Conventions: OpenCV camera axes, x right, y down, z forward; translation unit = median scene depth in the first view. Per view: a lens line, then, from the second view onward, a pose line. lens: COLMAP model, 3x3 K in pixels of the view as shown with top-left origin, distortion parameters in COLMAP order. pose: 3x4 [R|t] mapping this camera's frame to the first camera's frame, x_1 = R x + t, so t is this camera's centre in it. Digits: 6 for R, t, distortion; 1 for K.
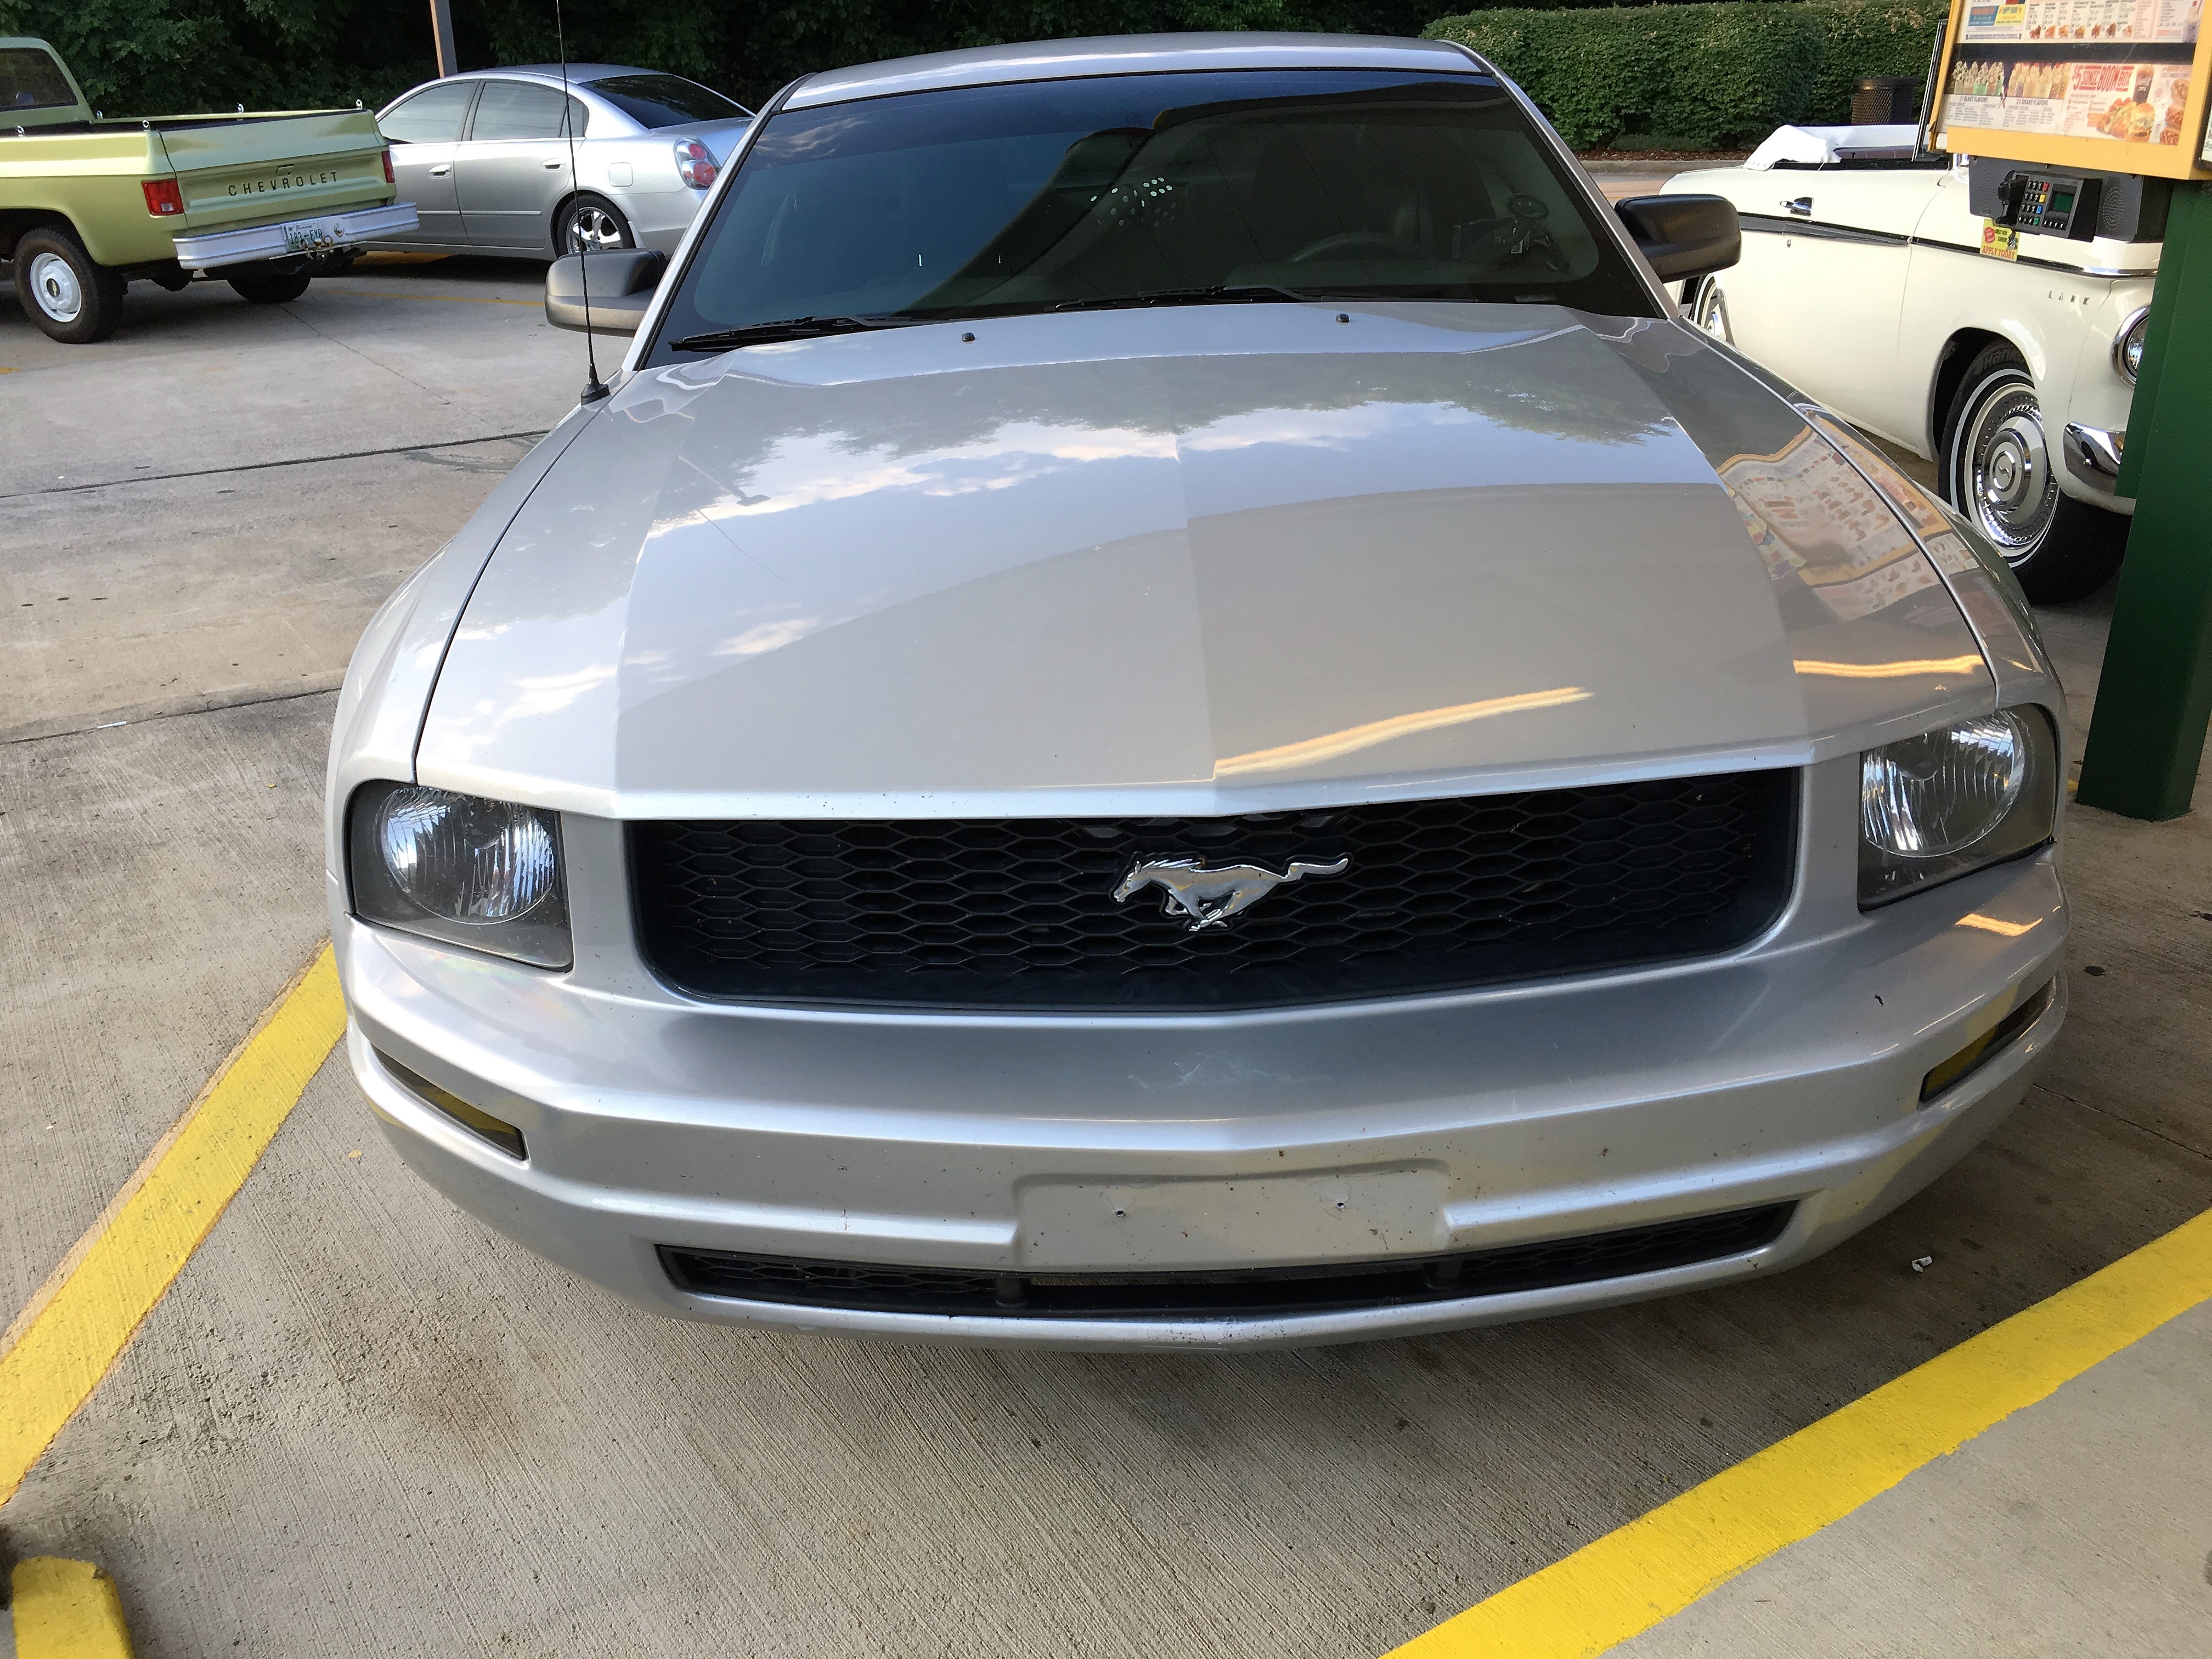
lens RADIAL K [[1866.3, 0, 1108.0], [0, 1866.3, 827.4], [0, 0, 1]] dist [0.029727, -0.060872]
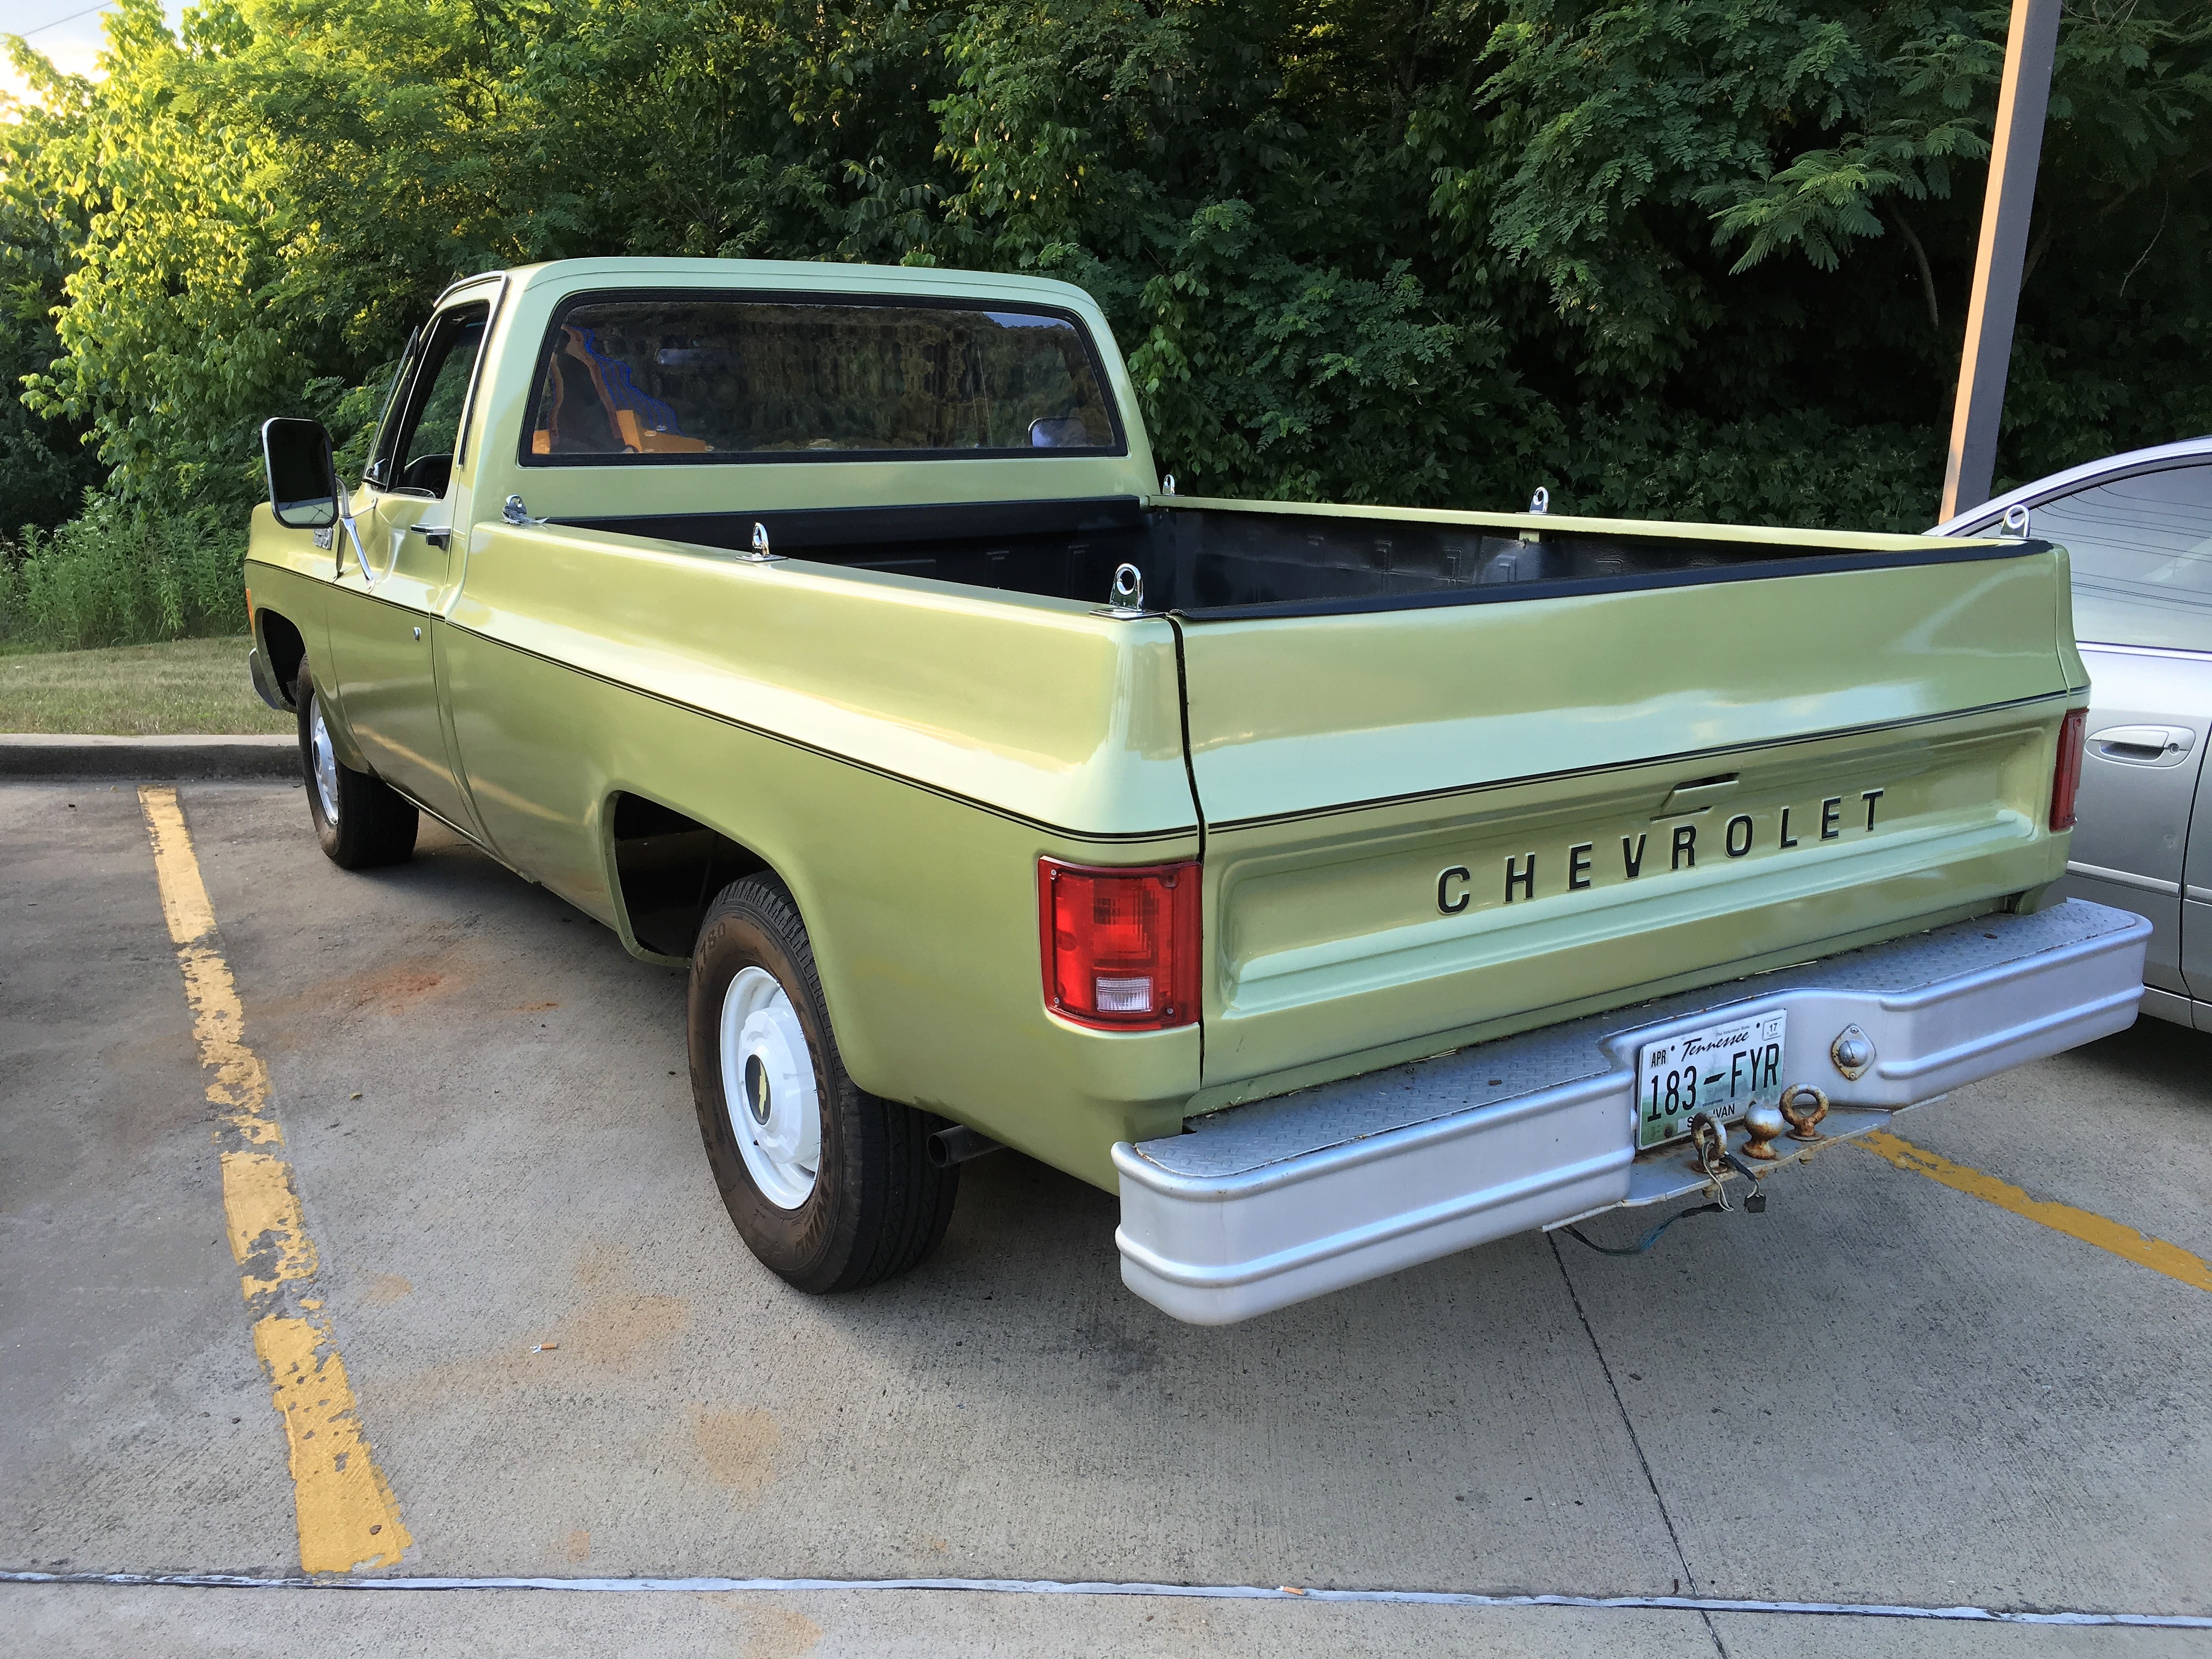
lens RADIAL K [[1866.3, 0, 1107.9], [0, 1866.3, 836.8], [0, 0, 1]] dist [0.029727, -0.060872]
pose [[0.826242, 0.162782, -0.539284, -0.240280], [-0.253596, 0.962327, -0.098059, -0.195764], [0.503005, 0.217780, 0.836396, 0.497870]]
